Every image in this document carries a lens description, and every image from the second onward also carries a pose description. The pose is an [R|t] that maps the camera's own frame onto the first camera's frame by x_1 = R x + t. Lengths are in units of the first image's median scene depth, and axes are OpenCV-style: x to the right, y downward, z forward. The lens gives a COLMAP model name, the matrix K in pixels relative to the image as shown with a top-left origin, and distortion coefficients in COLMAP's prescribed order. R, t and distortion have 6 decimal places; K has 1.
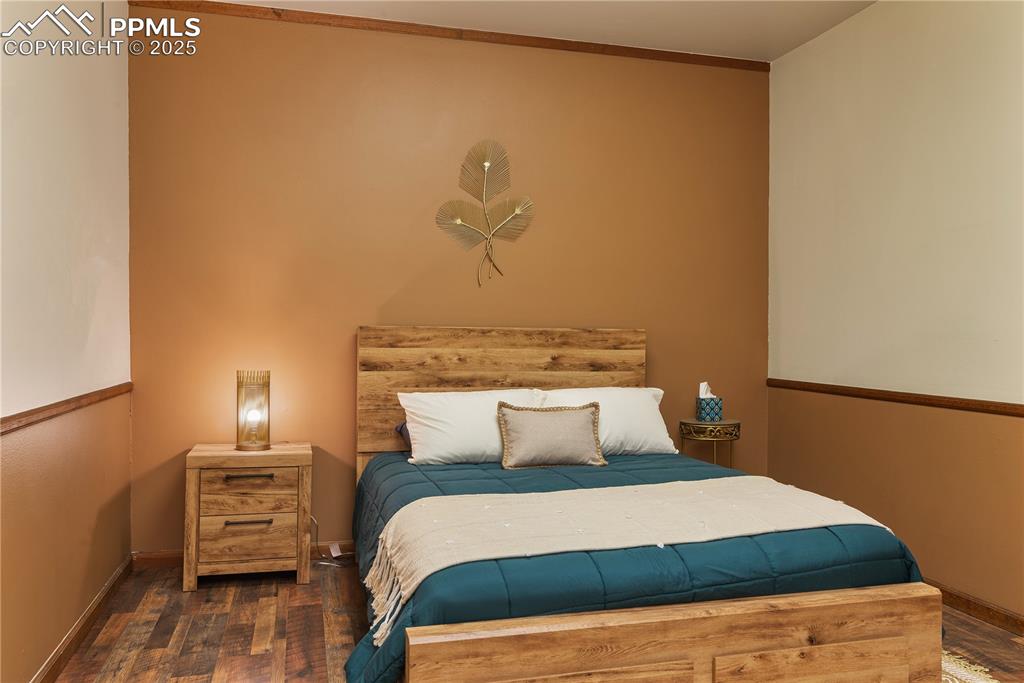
lens RADIAL K [[806.9, 0, 515.0], [0, 806.9, 333.7], [0, 0, 1]] dist [0.014506, 0.001269]
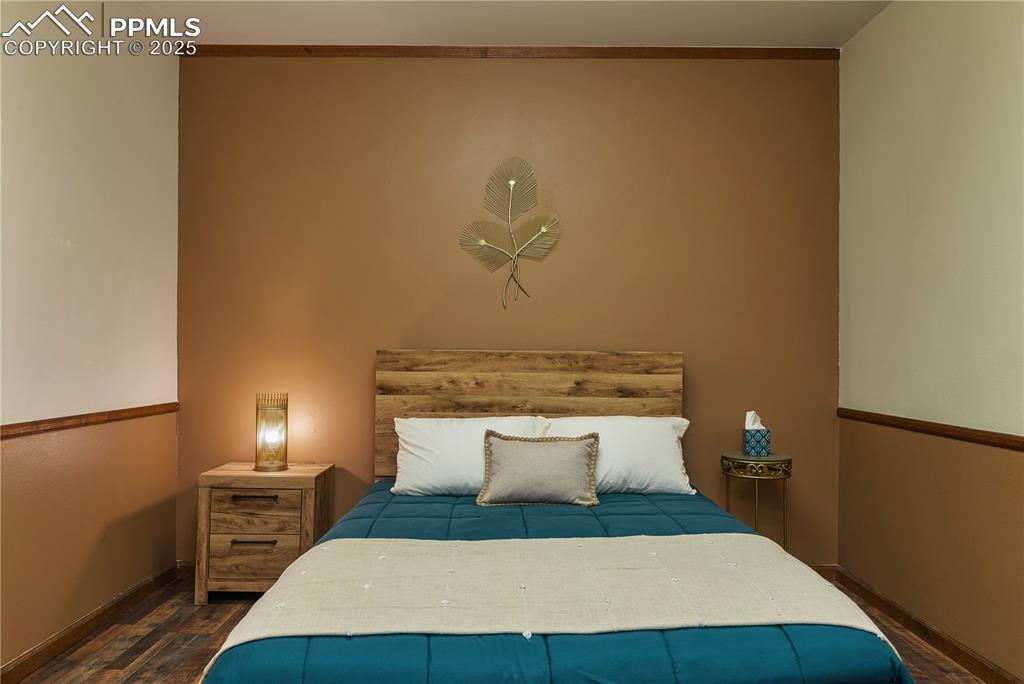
lens RADIAL K [[696.3, 0, 508.2], [0, 696.3, 350.3], [0, 0, 1]] dist [0.008869, 0.000580]
pose [[0.966005, -0.005163, -0.258471, 0.188804], [0.001662, 0.999904, -0.013764, 0.003460], [0.258518, 0.012867, 0.965921, 0.206830]]
